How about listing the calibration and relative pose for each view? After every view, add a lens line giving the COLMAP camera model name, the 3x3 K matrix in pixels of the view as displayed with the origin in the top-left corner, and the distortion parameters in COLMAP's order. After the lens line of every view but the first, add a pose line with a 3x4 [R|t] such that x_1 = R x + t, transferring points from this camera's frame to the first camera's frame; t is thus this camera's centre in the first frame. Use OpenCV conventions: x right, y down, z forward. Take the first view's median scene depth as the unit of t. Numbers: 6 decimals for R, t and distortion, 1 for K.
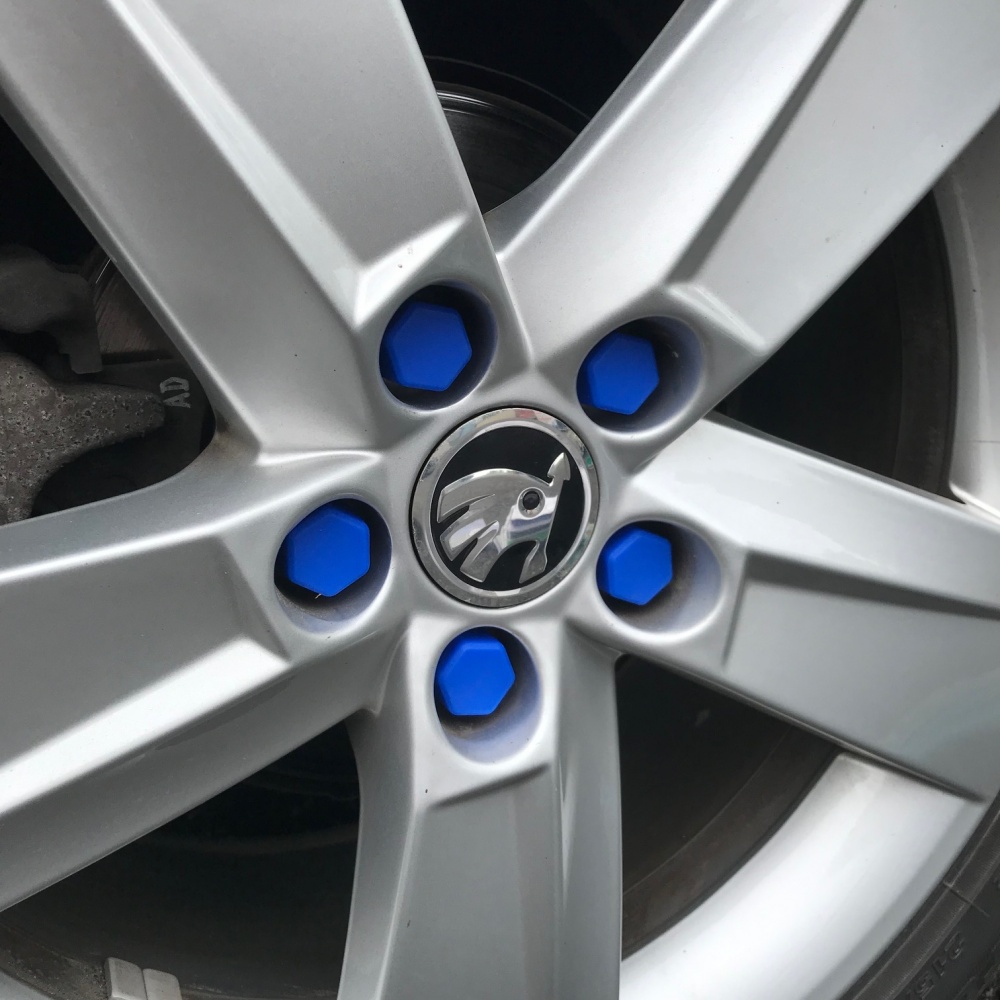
lens RADIAL K [[1119.4, 0, 500.0], [0, 1119.4, 500.0], [0, 0, 1]] dist [0.093230, -0.256849]
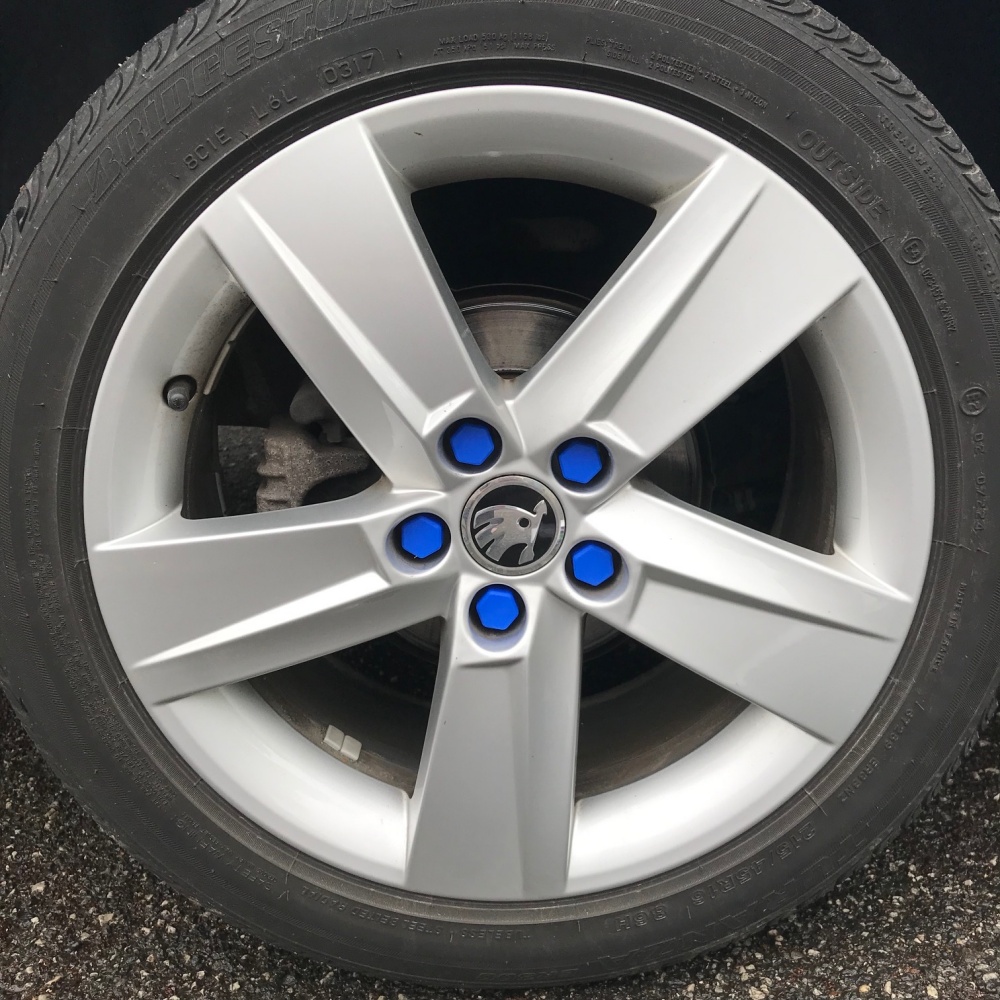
lens RADIAL K [[1119.4, 0, 500.0], [0, 1119.4, 500.0], [0, 0, 1]] dist [0.093230, -0.256849]
pose [[0.916608, 0.100541, -0.386938, 0.753165], [-0.097866, 0.994842, 0.026665, -0.088733], [0.387623, 0.013427, 0.921720, -0.838812]]
